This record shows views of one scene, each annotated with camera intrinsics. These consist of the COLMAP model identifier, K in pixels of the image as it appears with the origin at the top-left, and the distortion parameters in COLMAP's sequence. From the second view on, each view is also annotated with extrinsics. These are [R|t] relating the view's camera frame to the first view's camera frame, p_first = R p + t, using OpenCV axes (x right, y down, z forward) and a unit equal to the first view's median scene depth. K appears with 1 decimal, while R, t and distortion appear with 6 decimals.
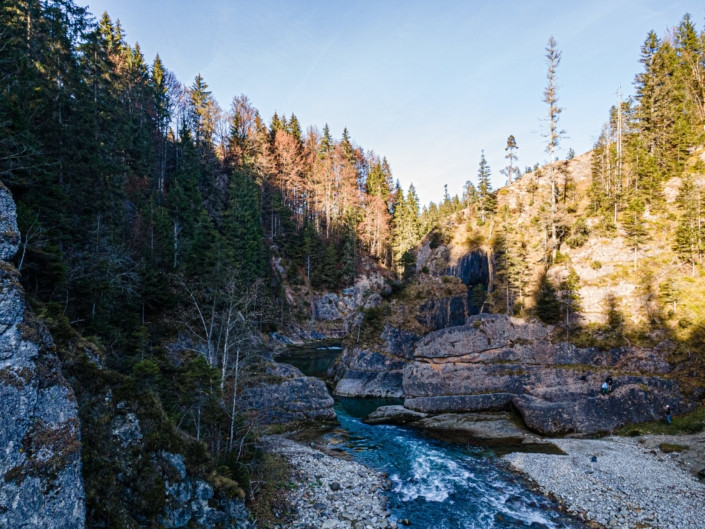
lens RADIAL K [[514.3, 0, 352.5], [0, 514.3, 264.5], [0, 0, 1]] dist [0.020489, 0.026560]
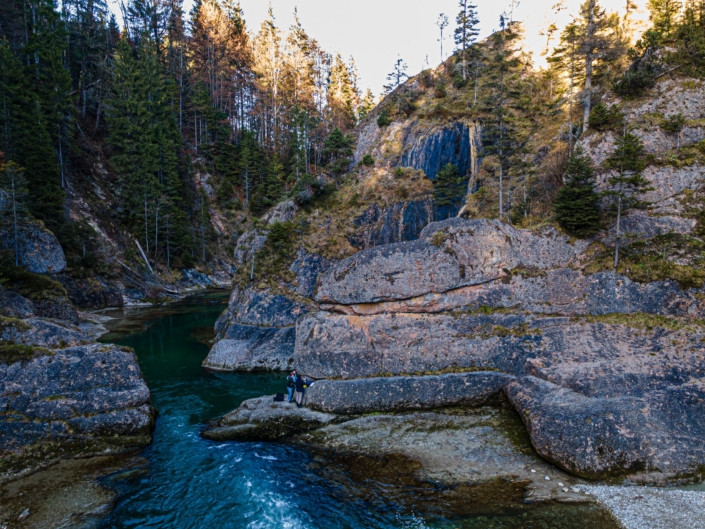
lens RADIAL K [[514.3, 0, 352.5], [0, 514.3, 264.5], [0, 0, 1]] dist [0.020489, 0.026560]
pose [[0.999904, -0.007999, 0.011337, 0.144501], [0.006695, 0.993826, 0.110748, 0.081831], [-0.012153, -0.110661, 0.993784, 0.475840]]
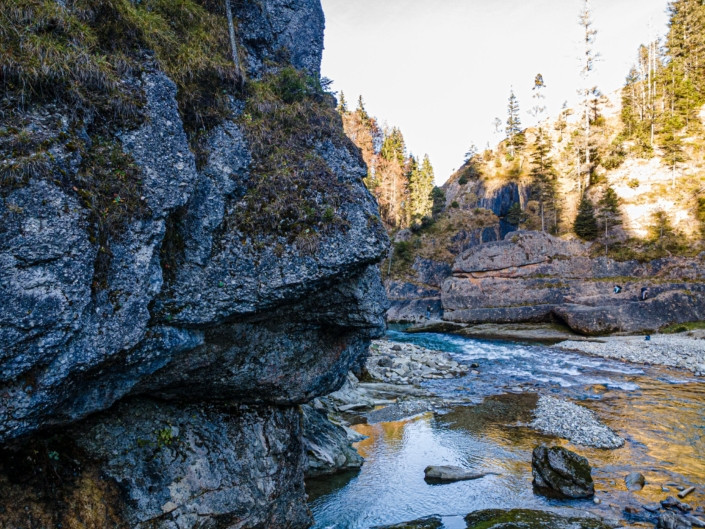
lens RADIAL K [[514.3, 0, 352.5], [0, 514.3, 264.5], [0, 0, 1]] dist [0.020489, 0.026560]
pose [[0.999988, -0.003830, -0.003004, -0.068841], [0.003837, 0.999990, 0.002273, 0.155474], [0.002995, -0.002285, 0.999993, -0.001780]]
